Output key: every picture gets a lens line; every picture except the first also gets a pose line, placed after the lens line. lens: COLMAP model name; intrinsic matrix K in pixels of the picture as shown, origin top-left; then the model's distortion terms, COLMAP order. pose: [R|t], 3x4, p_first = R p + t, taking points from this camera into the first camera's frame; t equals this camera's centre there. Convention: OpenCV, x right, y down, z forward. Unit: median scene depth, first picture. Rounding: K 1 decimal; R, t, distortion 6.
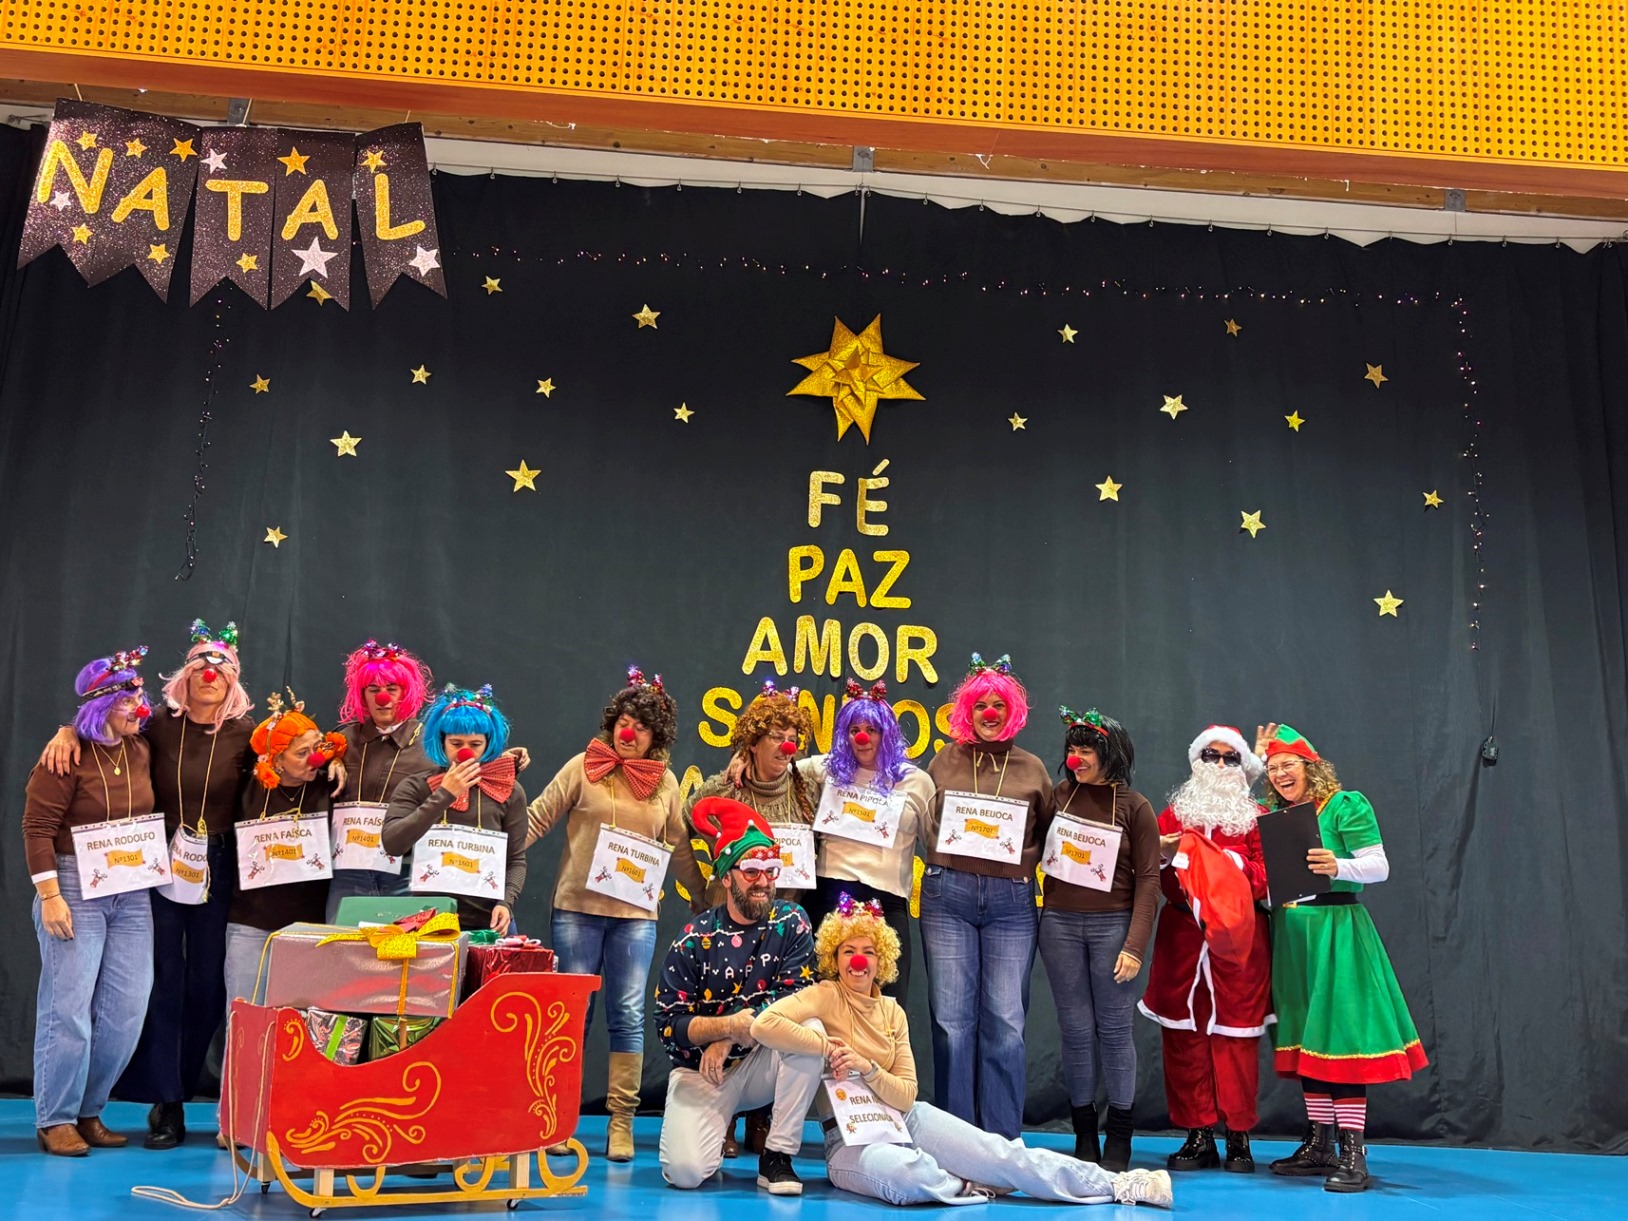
lens RADIAL K [[1716.0, 0, 800.5], [0, 1716.0, 637.7], [0, 0, 1]] dist [-0.006181, 0.073664]
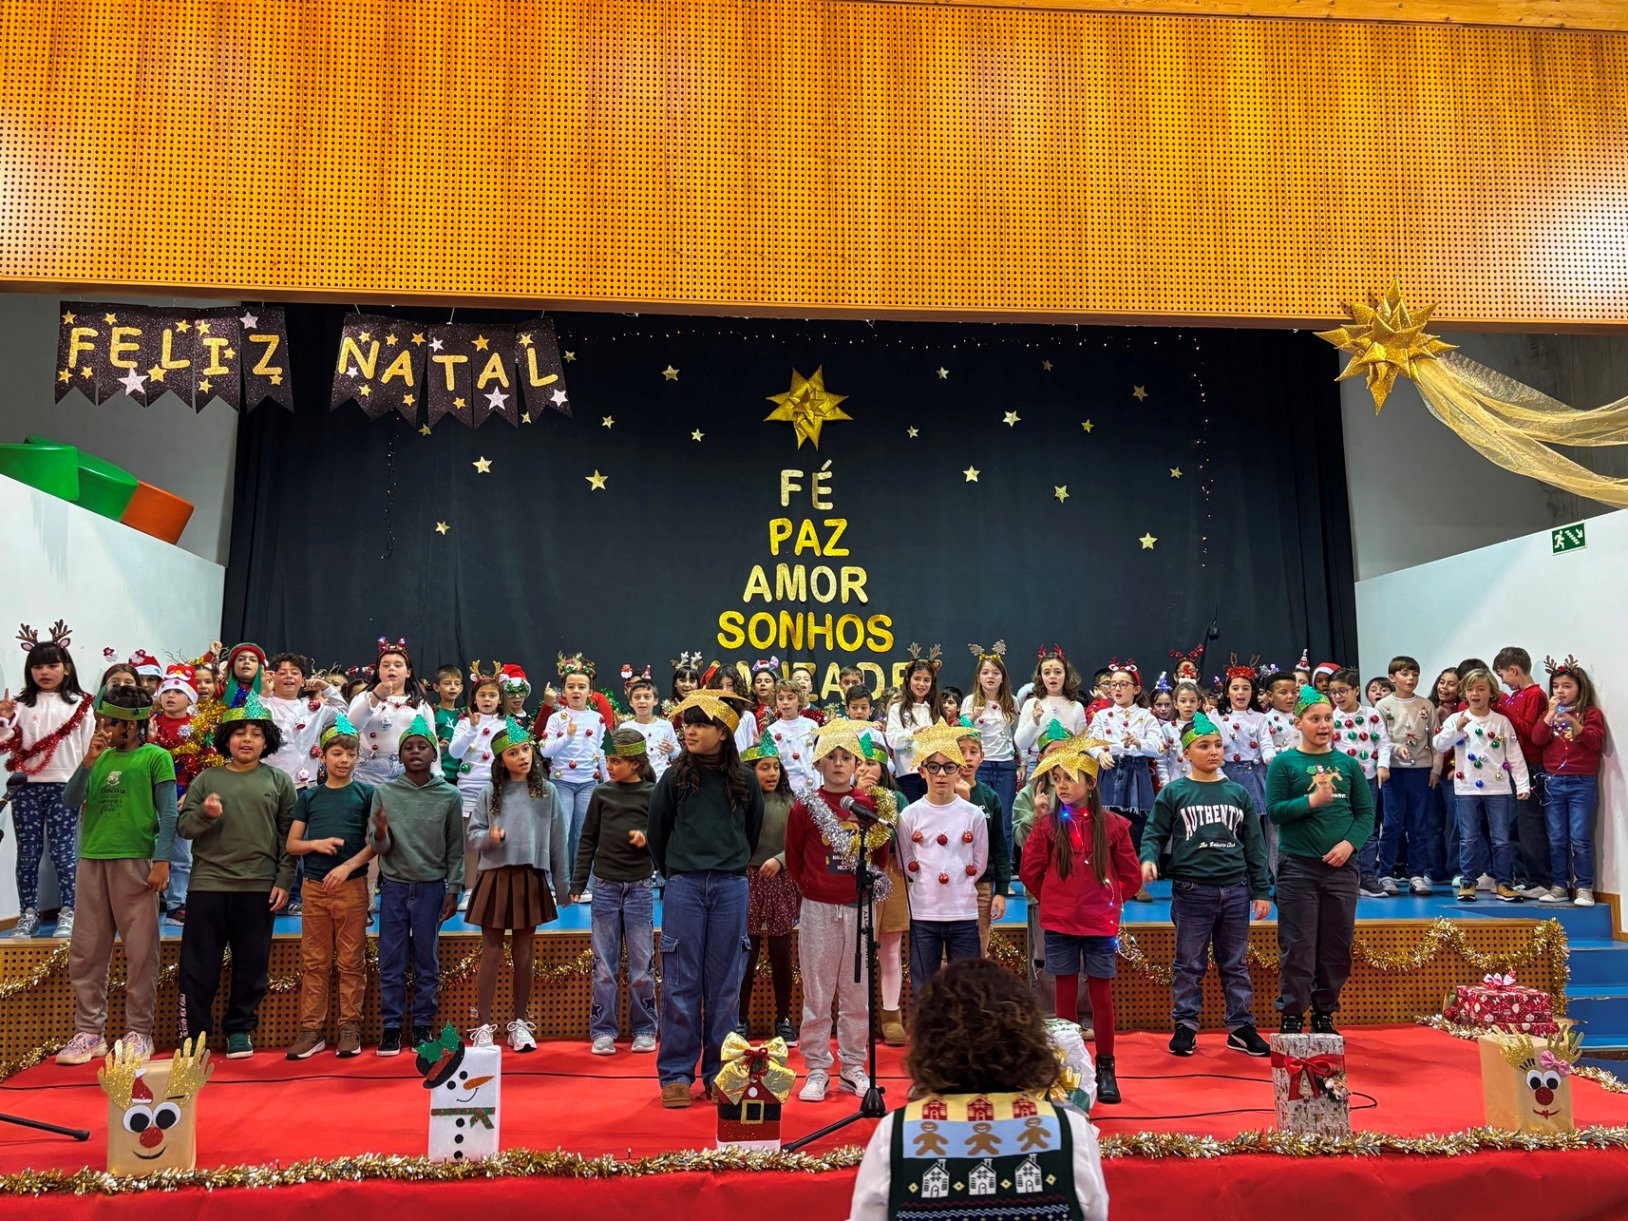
lens RADIAL K [[1319.7, 0, 803.6], [0, 1319.7, 618.6], [0, 0, 1]] dist [0.027010, -0.007369]
pose [[0.998960, -0.043440, 0.013876, 0.006342], [0.042471, 0.997059, 0.063788, -0.066461], [-0.016606, -0.063133, 0.997867, -0.385521]]
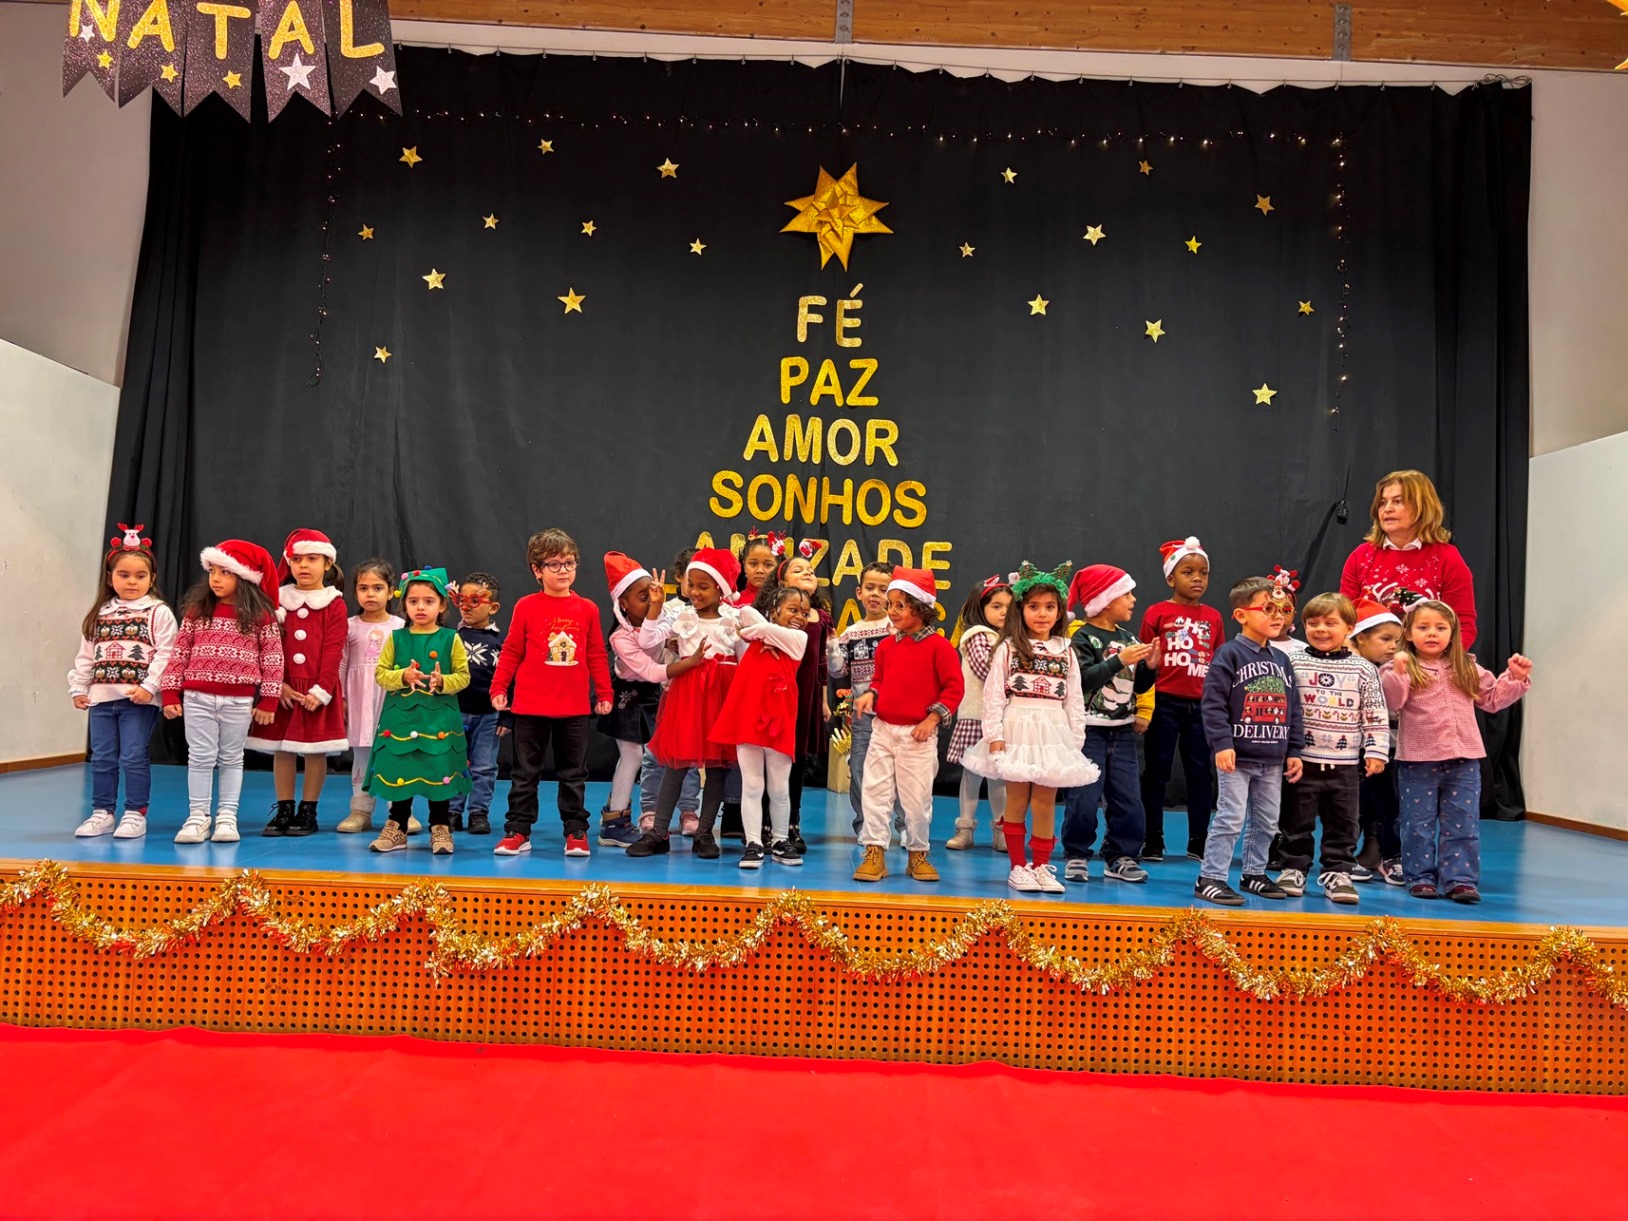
lens RADIAL K [[1209.8, 0, 797.8], [0, 1209.8, 635.1], [0, 0, 1]] dist [0.047741, -0.040577]
pose [[0.997339, -0.001098, -0.072899, 0.121055], [0.010967, 0.990769, 0.135119, 0.050096], [0.072077, -0.135559, 0.988144, 0.144608]]
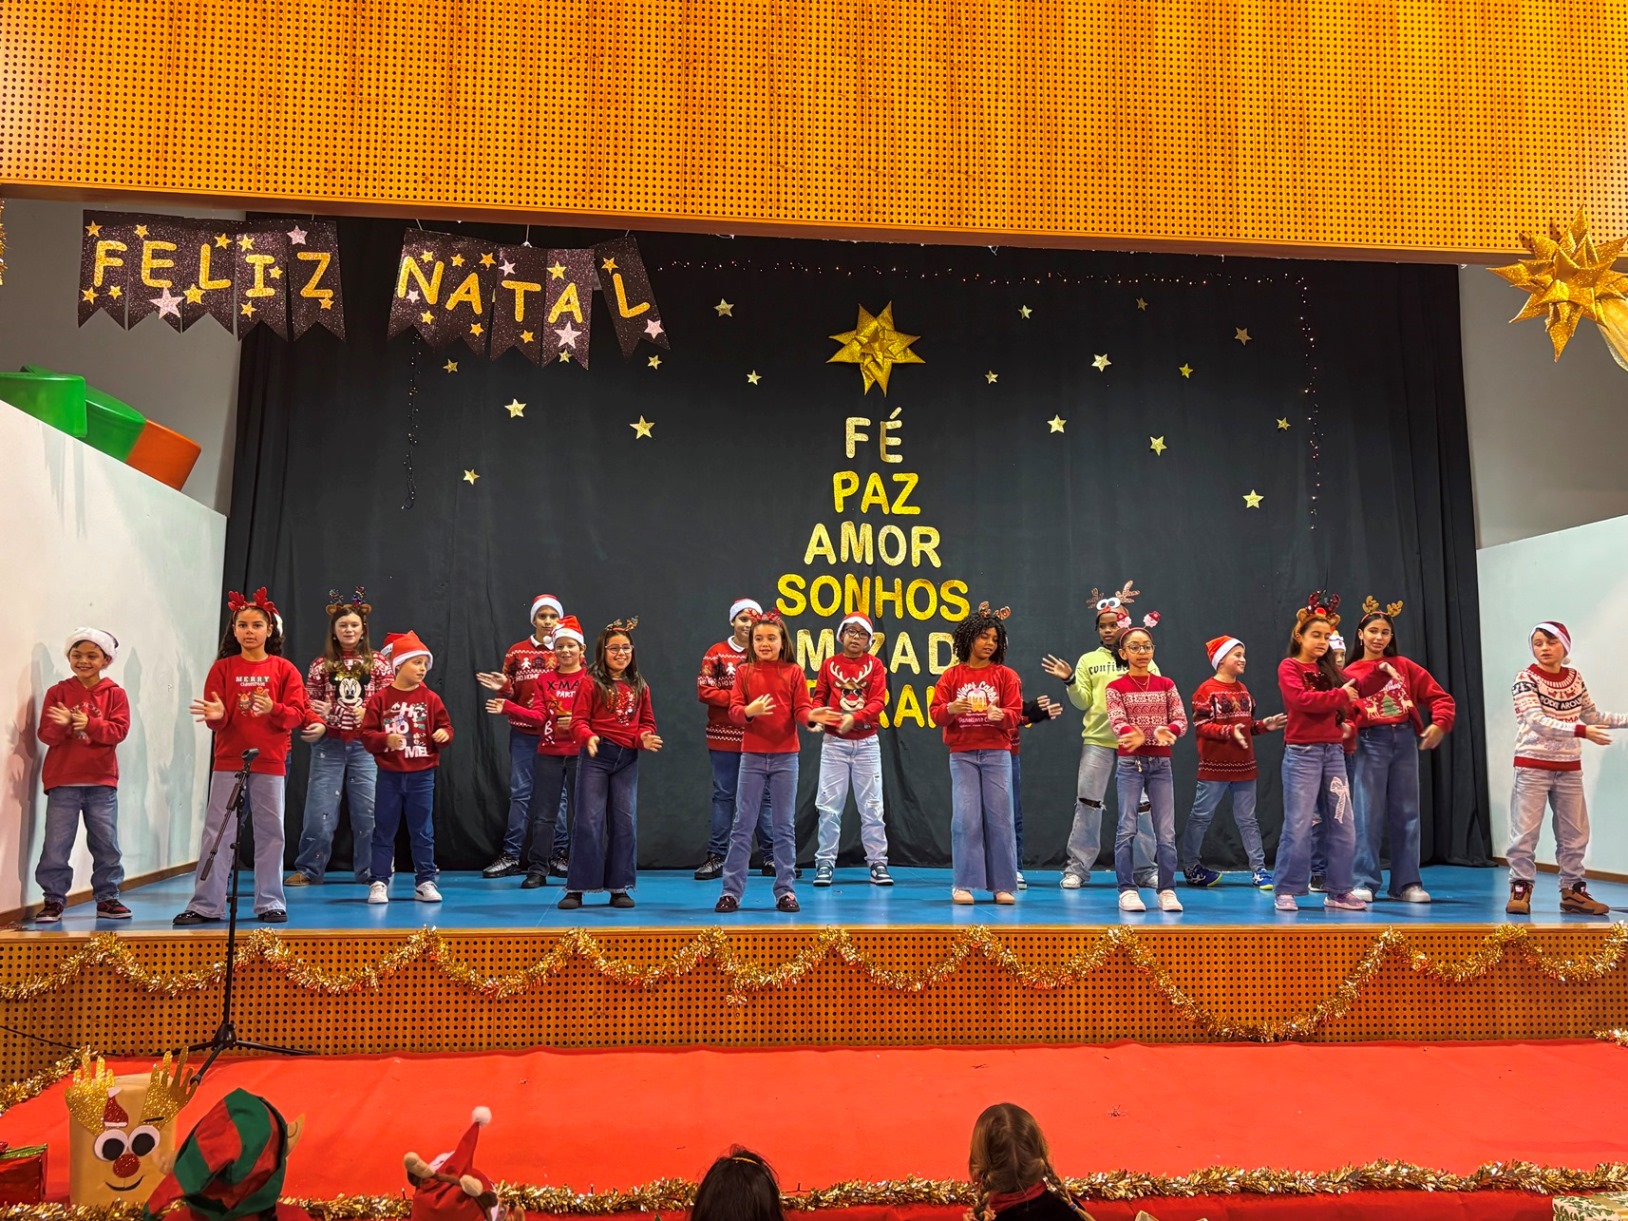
lens RADIAL K [[1426.2, 0, 805.6], [0, 1426.2, 607.0], [0, 0, 1]] dist [0.023383, 0.002113]
pose [[0.999073, -0.031759, 0.029052, -0.116391], [0.029379, 0.996445, 0.078963, -0.062460], [-0.031456, -0.078036, 0.996454, -0.333262]]
